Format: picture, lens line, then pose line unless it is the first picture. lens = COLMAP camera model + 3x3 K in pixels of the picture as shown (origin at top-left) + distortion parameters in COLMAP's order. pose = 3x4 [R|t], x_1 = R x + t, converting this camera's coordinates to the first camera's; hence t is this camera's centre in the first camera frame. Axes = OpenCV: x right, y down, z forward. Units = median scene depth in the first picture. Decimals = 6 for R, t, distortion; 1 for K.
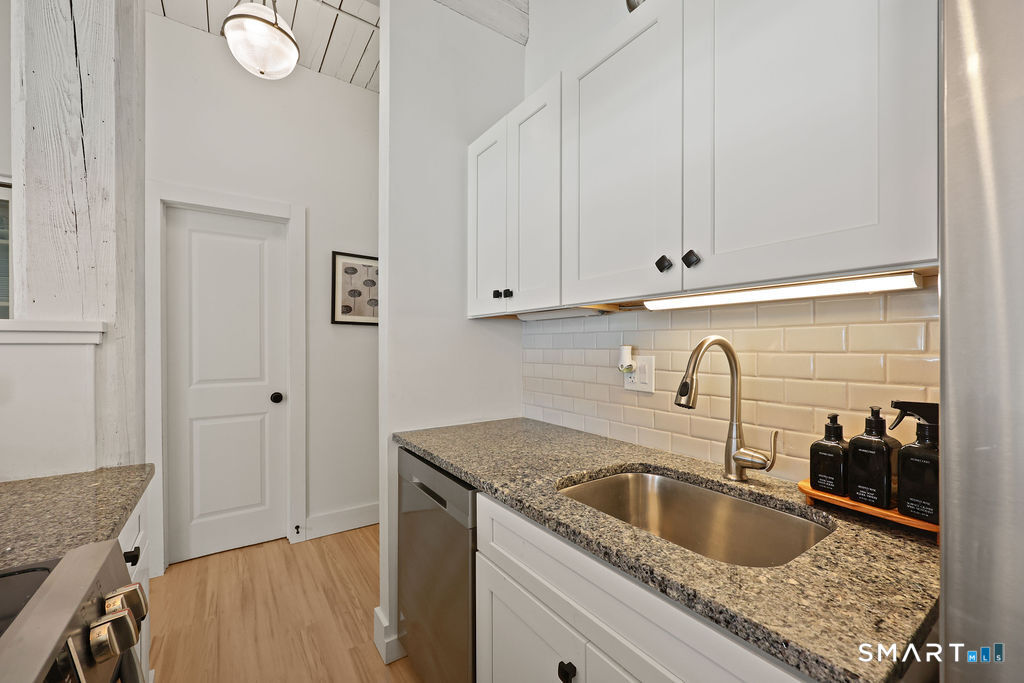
lens RADIAL K [[413.2, 0, 518.4], [0, 413.2, 345.2], [0, 0, 1]] dist [-0.003476, 0.000796]
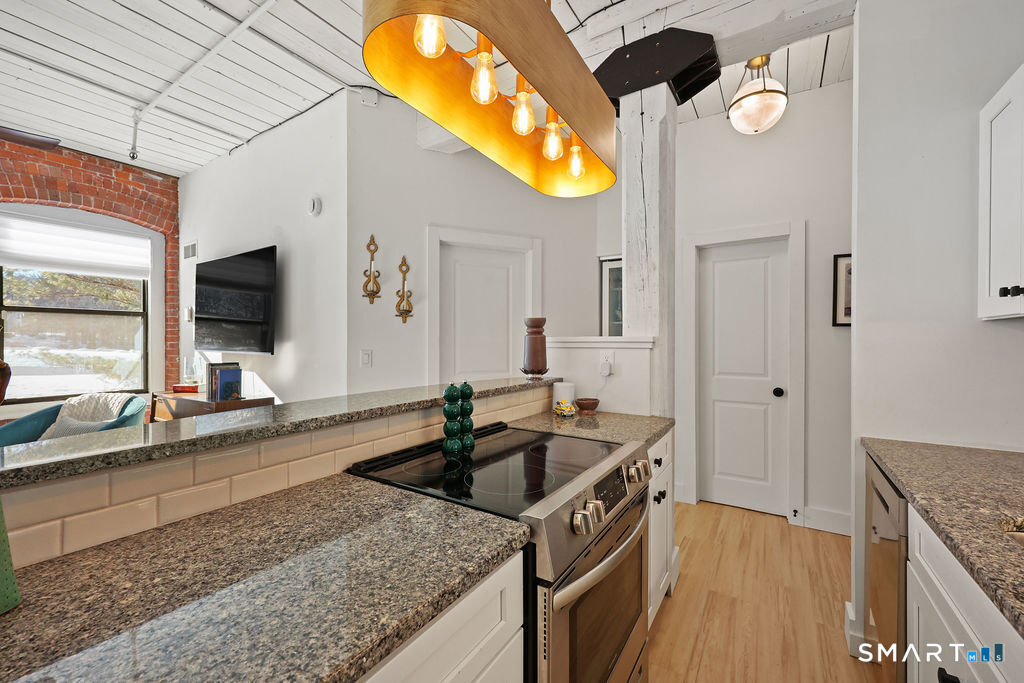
lens RADIAL K [[413.2, 0, 515.6], [0, 413.2, 342.4], [0, 0, 1]] dist [-0.003476, 0.000796]
pose [[0.380792, 0.004293, -0.924651, 0.356270], [-0.002079, 0.999991, 0.003787, -0.027383], [0.924658, 0.000481, 0.380797, -0.209625]]
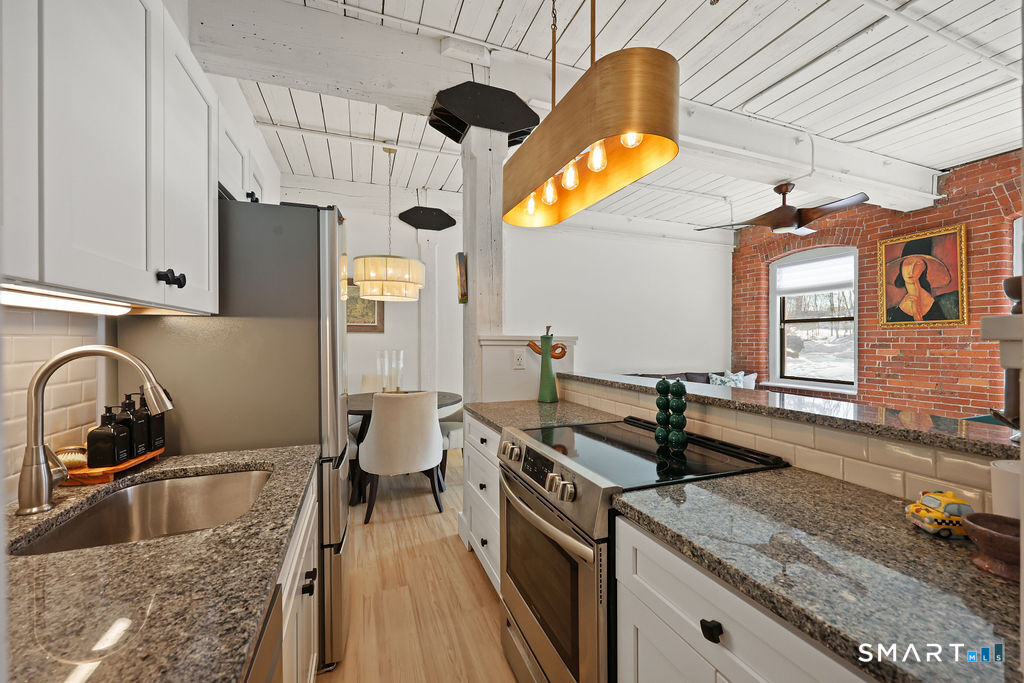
lens RADIAL K [[413.2, 0, 511.6], [0, 413.2, 341.7], [0, 0, 1]] dist [-0.003476, 0.000796]
pose [[-0.968761, -0.001417, 0.247992, -0.491236], [-0.000542, 0.999993, 0.003599, -0.026099], [-0.247996, 0.003352, -0.968755, 1.194075]]
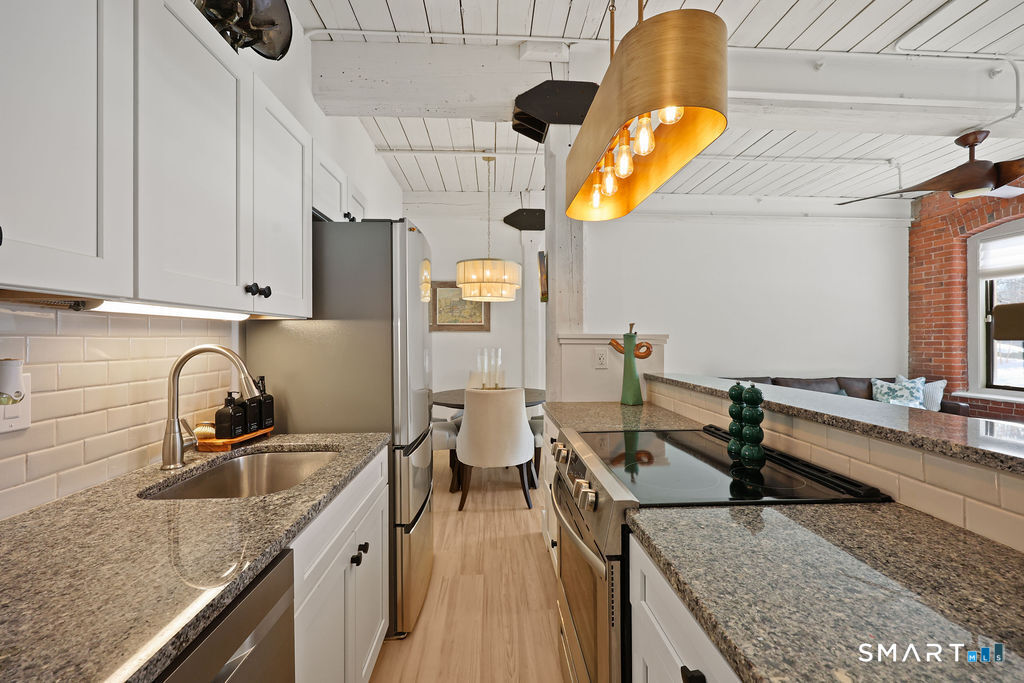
lens RADIAL K [[413.2, 0, 509.2], [0, 413.2, 337.6], [0, 0, 1]] dist [-0.003476, 0.000796]
pose [[-0.846210, 0.003112, 0.532841, -0.671437], [0.002444, 0.999995, -0.001959, -0.028225], [-0.532845, -0.000356, -0.846213, 1.110688]]
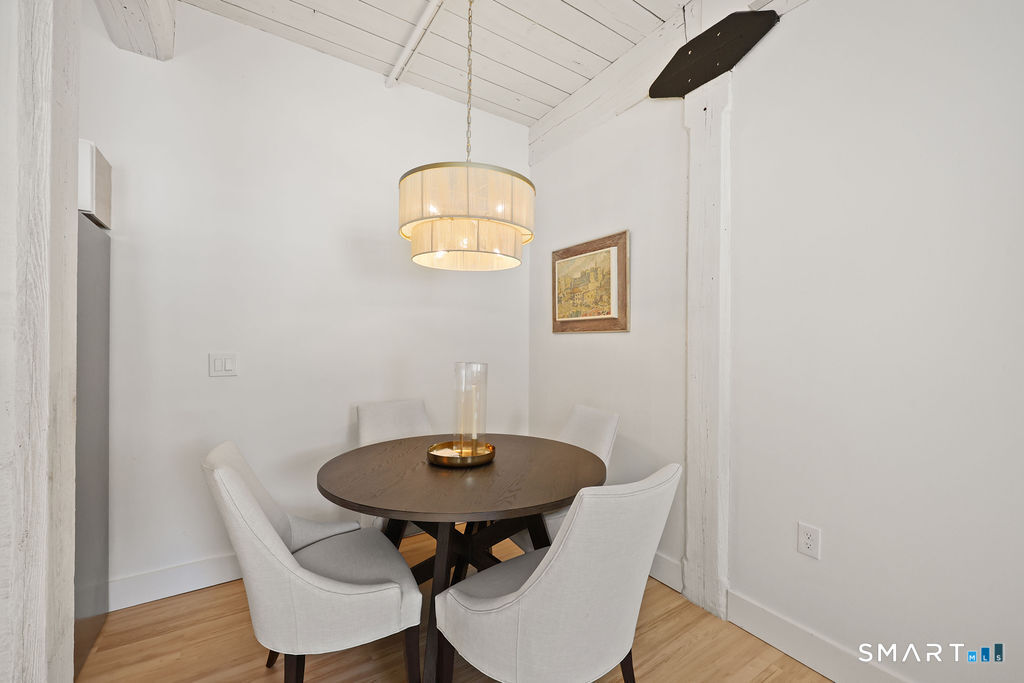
lens RADIAL K [[413.2, 0, 510.3], [0, 413.2, 344.4], [0, 0, 1]] dist [-0.003476, 0.000796]
pose [[0.023623, 0.000364, 0.999721, -0.427662], [-0.006016, 0.999982, -0.000222, -0.027461], [-0.999703, -0.006009, 0.023625, -1.249550]]
